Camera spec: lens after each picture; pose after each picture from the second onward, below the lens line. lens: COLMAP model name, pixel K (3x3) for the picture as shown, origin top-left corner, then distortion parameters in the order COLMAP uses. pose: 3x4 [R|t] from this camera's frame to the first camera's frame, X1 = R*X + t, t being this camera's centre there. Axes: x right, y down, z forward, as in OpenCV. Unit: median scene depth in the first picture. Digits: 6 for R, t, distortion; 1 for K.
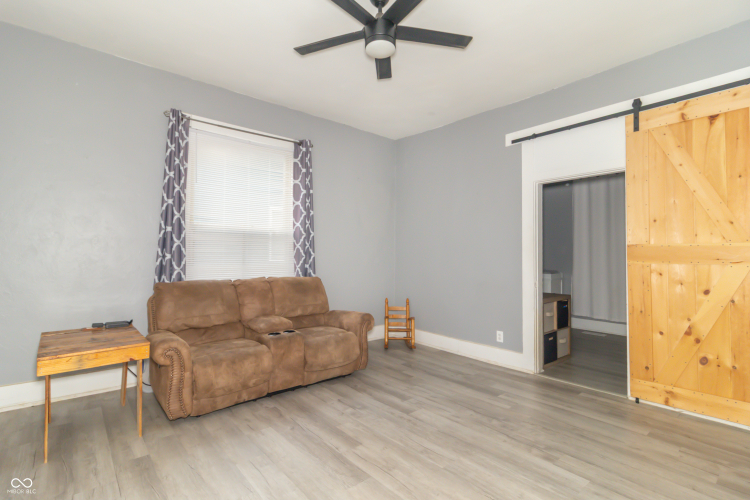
lens RADIAL K [[353.9, 0, 375.4], [0, 353.9, 246.0], [0, 0, 1]] dist [0.003104, 0.000193]
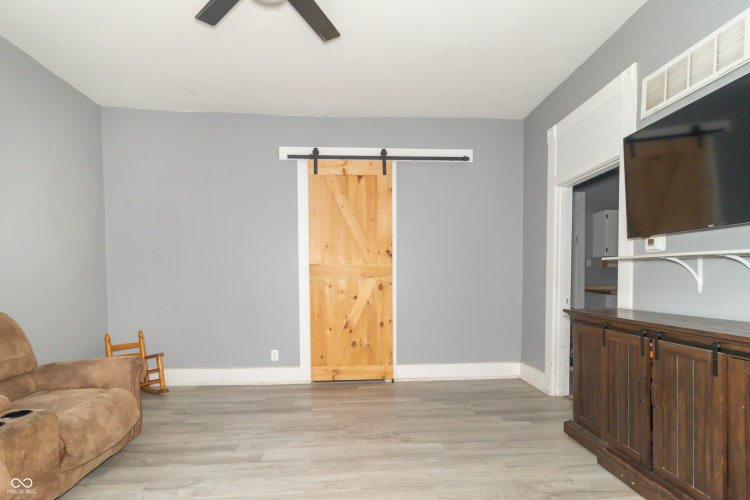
lens RADIAL K [[355.2, 0, 359.8], [0, 355.2, 272.6], [0, 0, 1]] dist [0.000991, 0.000127]
pose [[0.606903, 0.000004, 0.794776, -0.338378], [-0.017528, 0.999757, 0.013380, 0.005935], [-0.794582, -0.022051, 0.606756, 0.235774]]
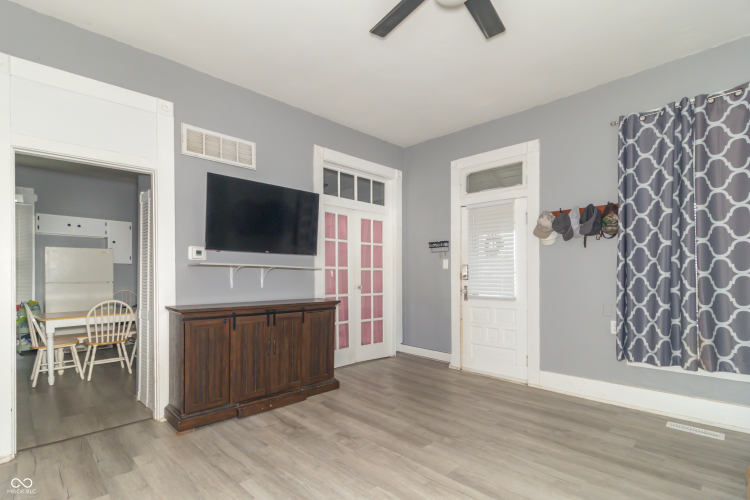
lens RADIAL K [[363.6, 0, 380.6], [0, 363.6, 266.6], [0, 0, 1]] dist [-0.001817, -0.000278]
pose [[-0.995286, 0.000205, -0.096983, 0.162130], [0.006867, 0.997637, -0.068363, 0.047965], [0.096740, -0.068707, -0.992935, 1.166295]]
